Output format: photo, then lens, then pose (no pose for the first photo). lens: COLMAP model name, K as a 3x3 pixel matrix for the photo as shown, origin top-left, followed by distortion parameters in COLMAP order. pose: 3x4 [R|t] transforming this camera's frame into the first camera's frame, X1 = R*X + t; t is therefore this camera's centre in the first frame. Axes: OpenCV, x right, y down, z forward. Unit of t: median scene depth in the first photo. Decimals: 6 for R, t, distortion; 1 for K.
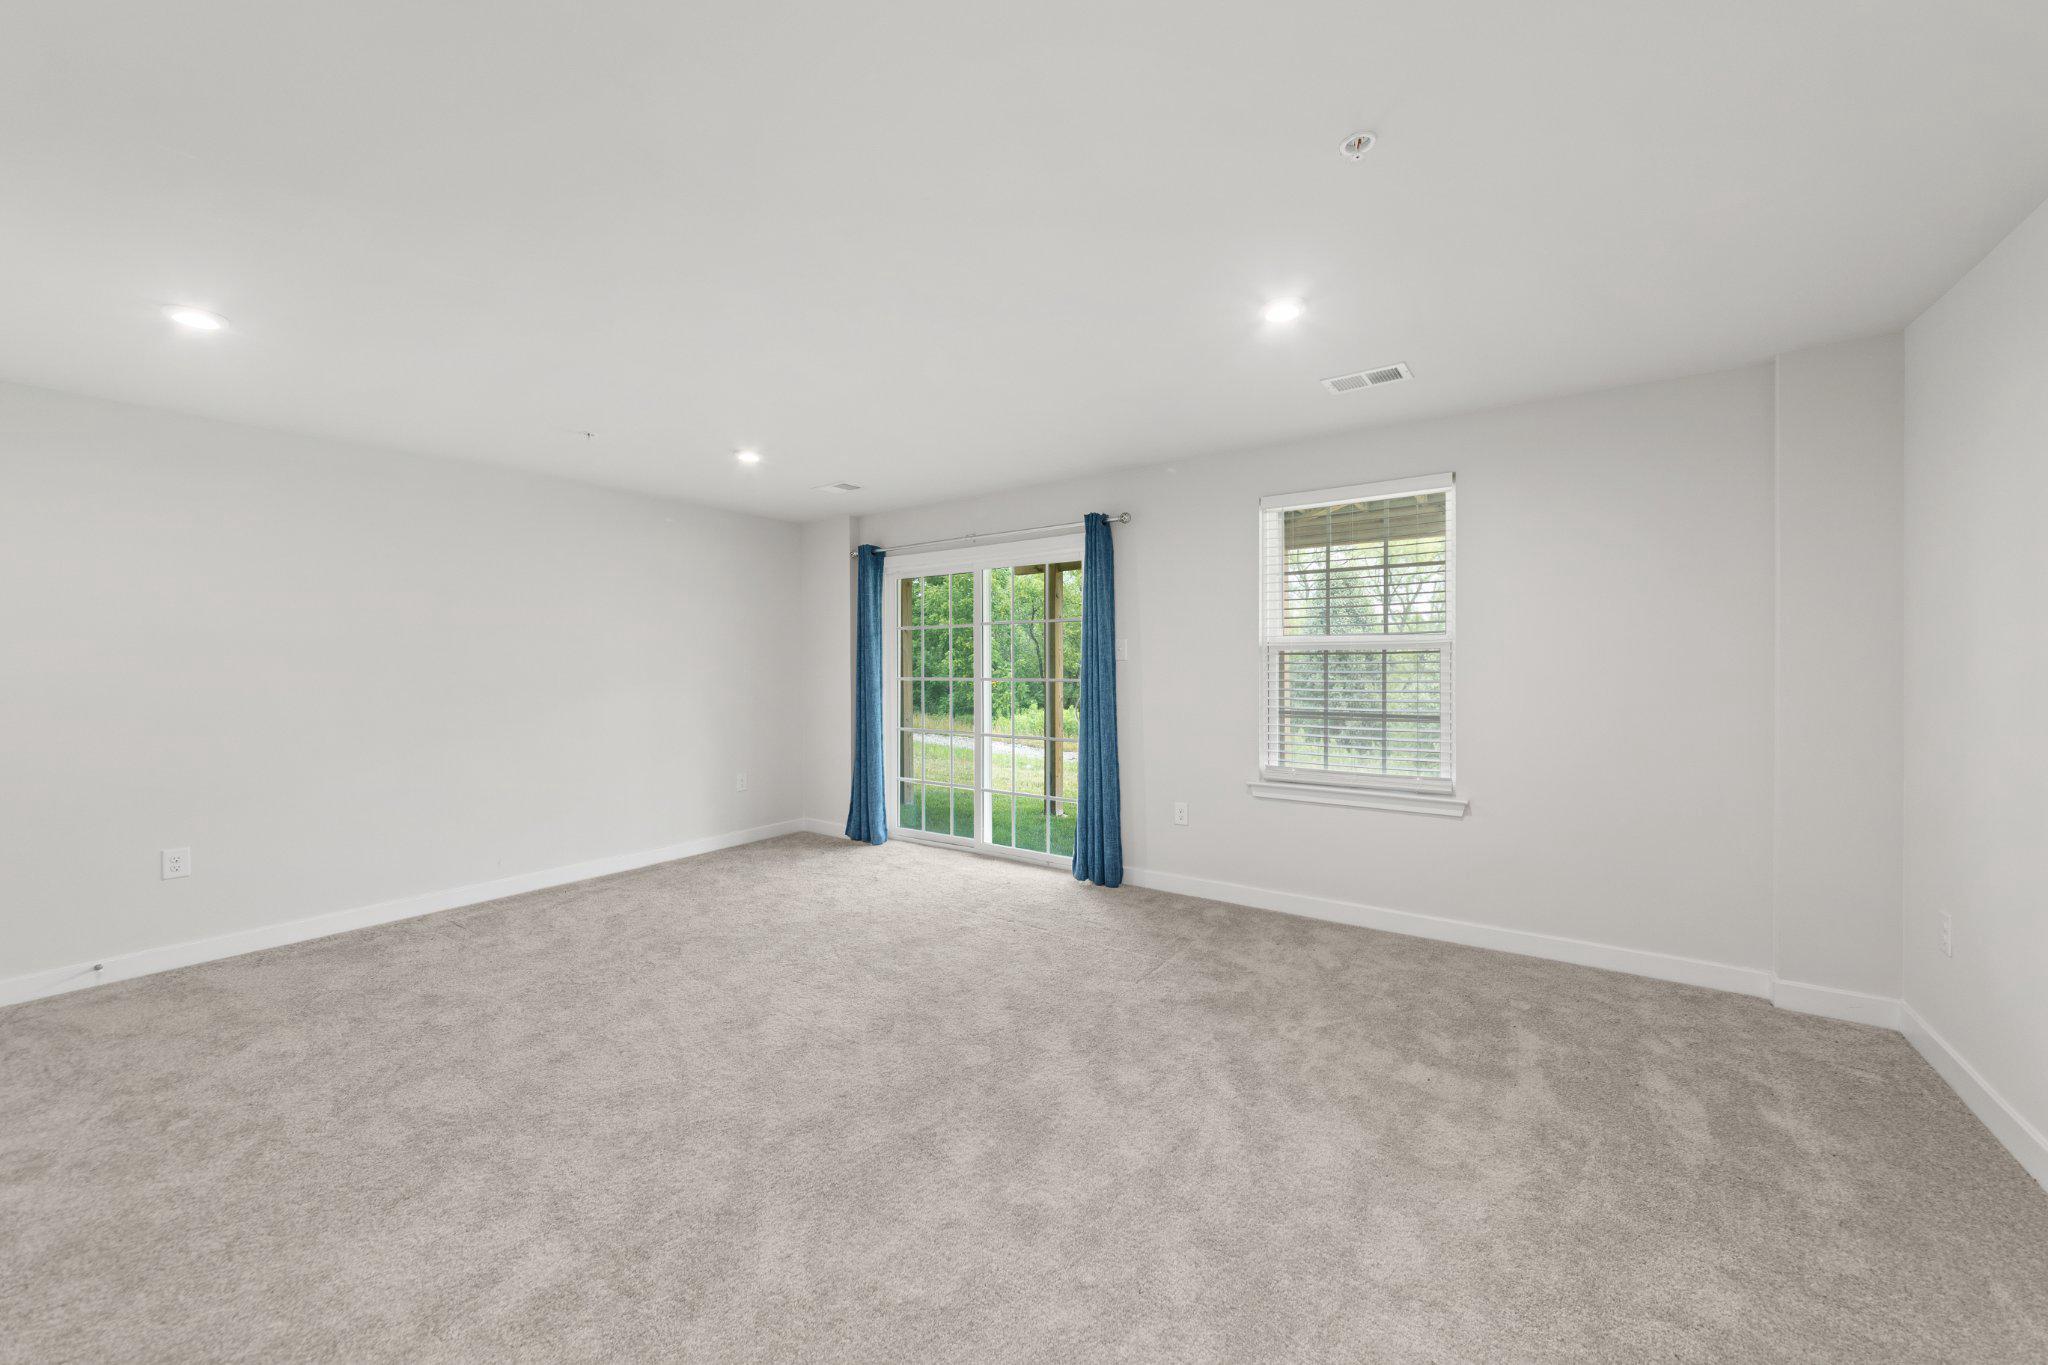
lens RADIAL K [[761.4, 0, 1026.3], [0, 761.4, 673.2], [0, 0, 1]] dist [-0.001993, -0.000313]
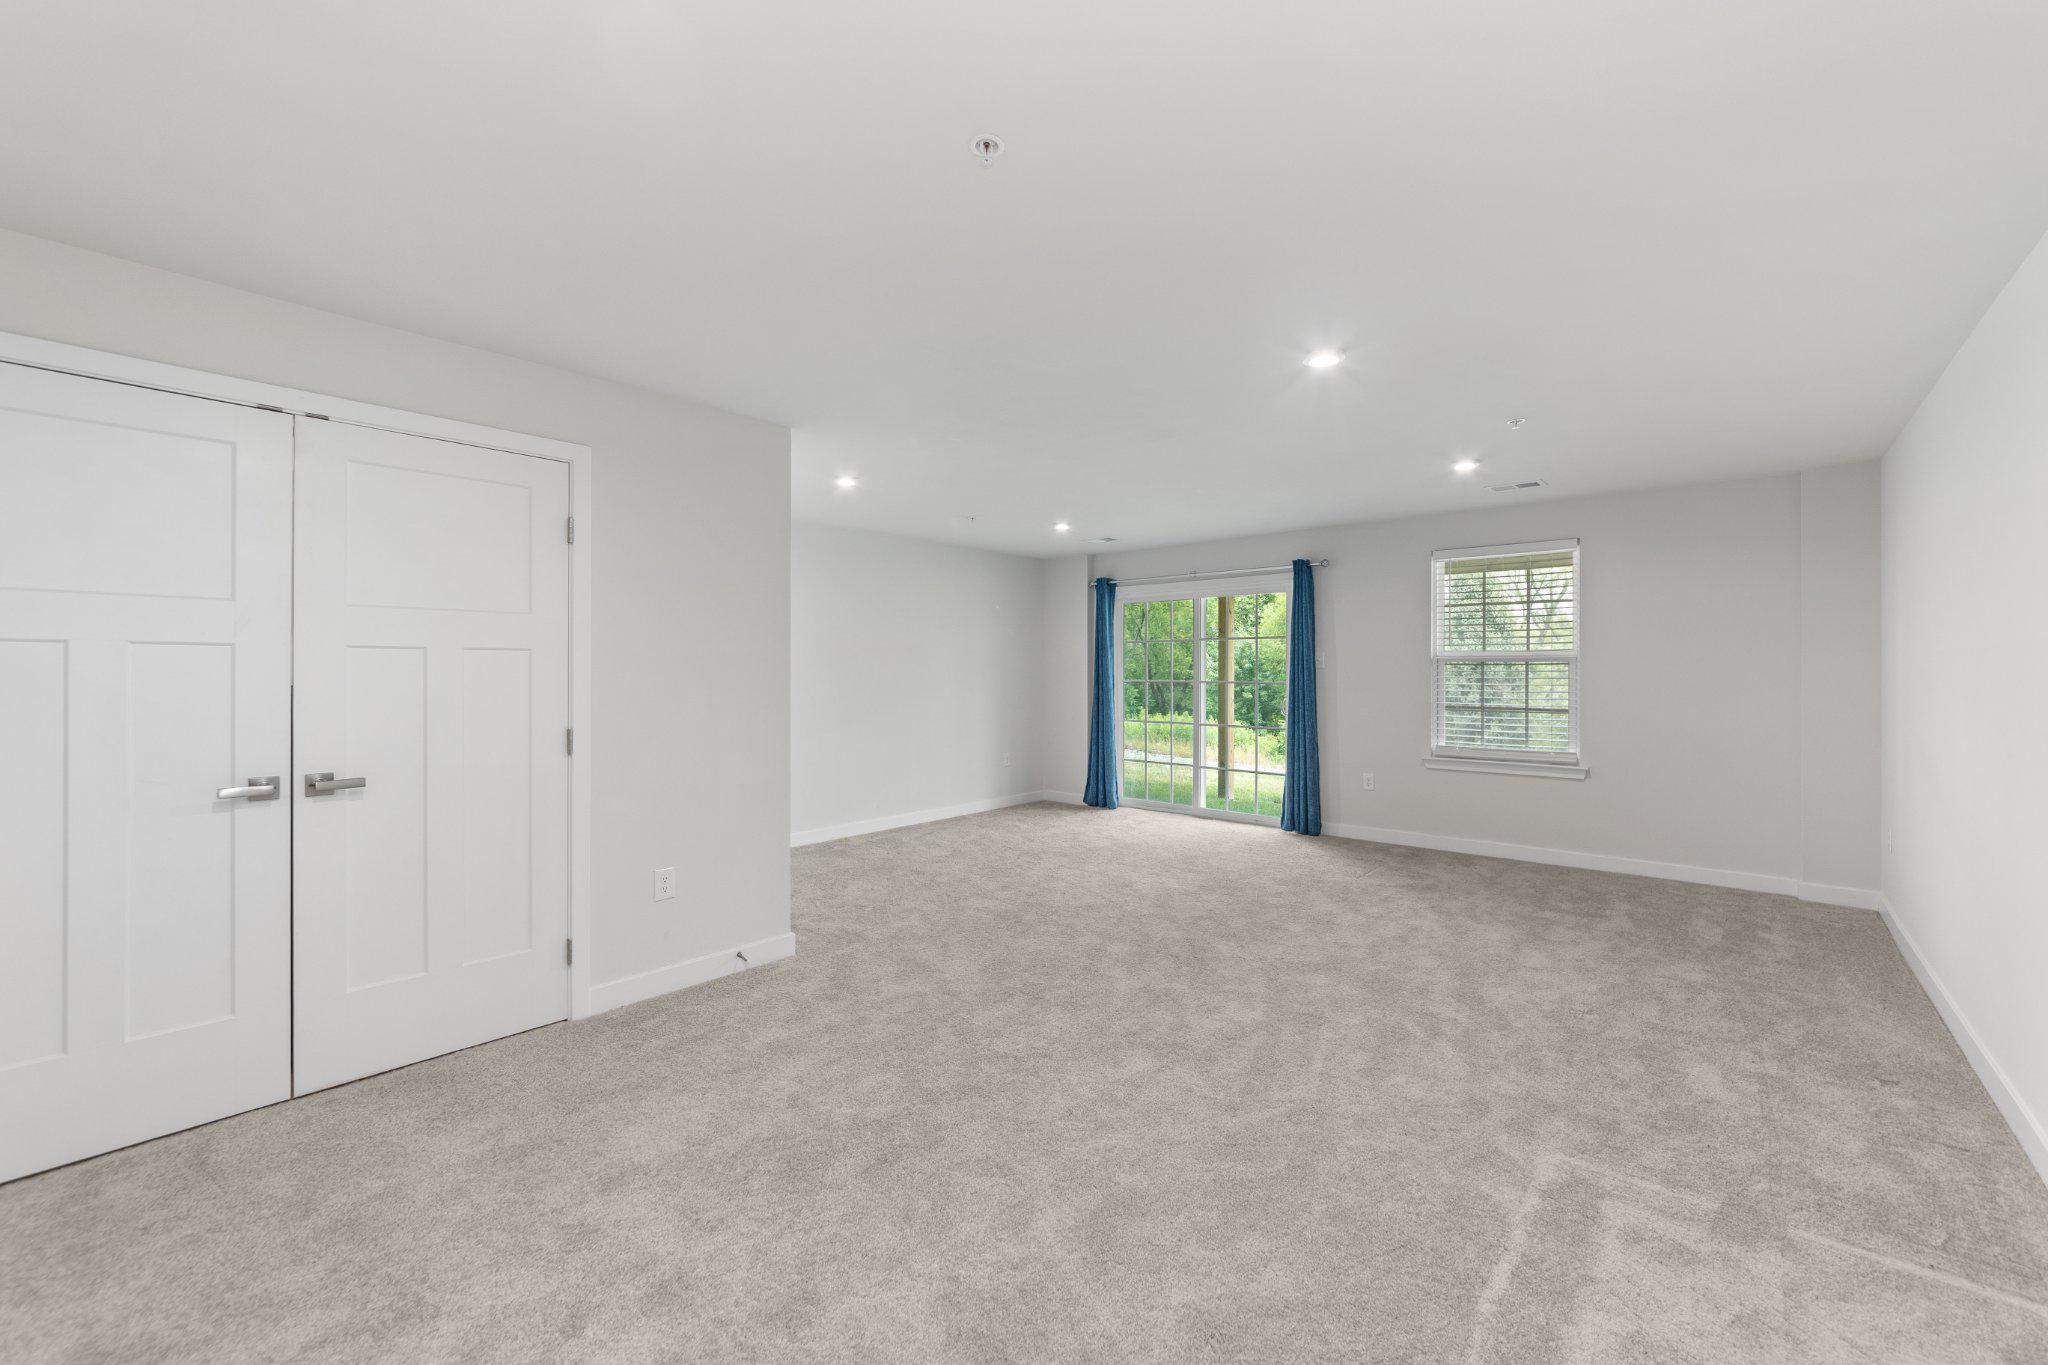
lens RADIAL K [[823.0, 0, 1024.6], [0, 823.0, 666.7], [0, 0, 1]] dist [-0.000227, -0.001957]
pose [[0.994311, 0.004969, -0.106398, -0.251673], [-0.006319, 0.999904, -0.012360, 0.001635], [0.106327, 0.012962, 0.994247, -0.528354]]
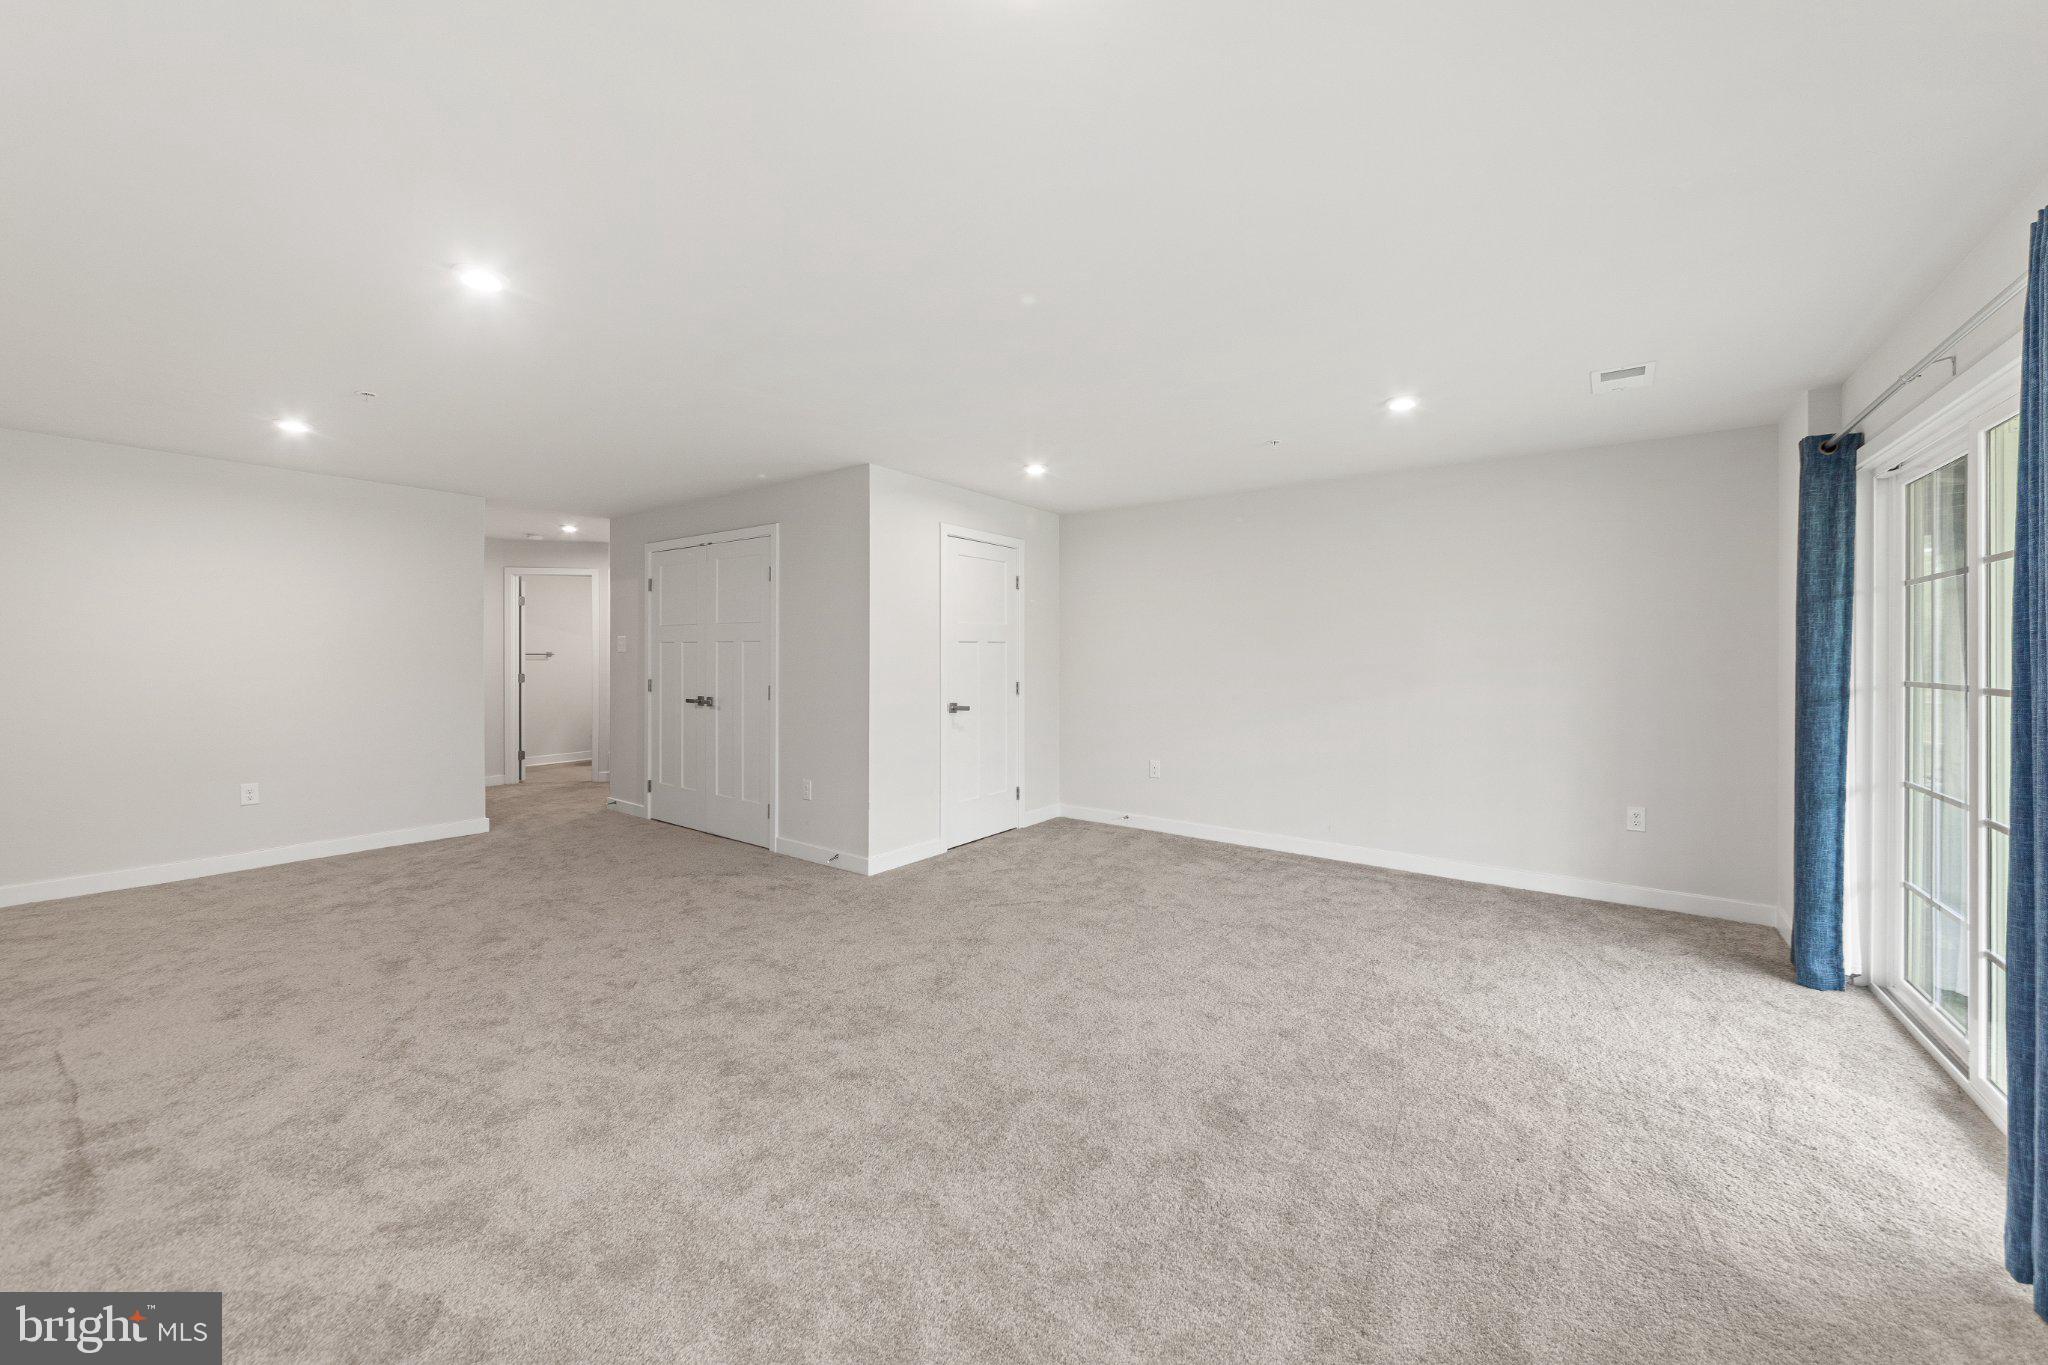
lens RADIAL K [[761.4, 0, 1064.0], [0, 761.4, 654.7], [0, 0, 1]] dist [-0.001993, -0.000313]
pose [[-0.001089, 0.001521, -0.999998, 0.448934], [-0.016377, 0.999865, 0.001539, -0.004071], [0.999865, 0.016379, -0.001064, 0.608515]]
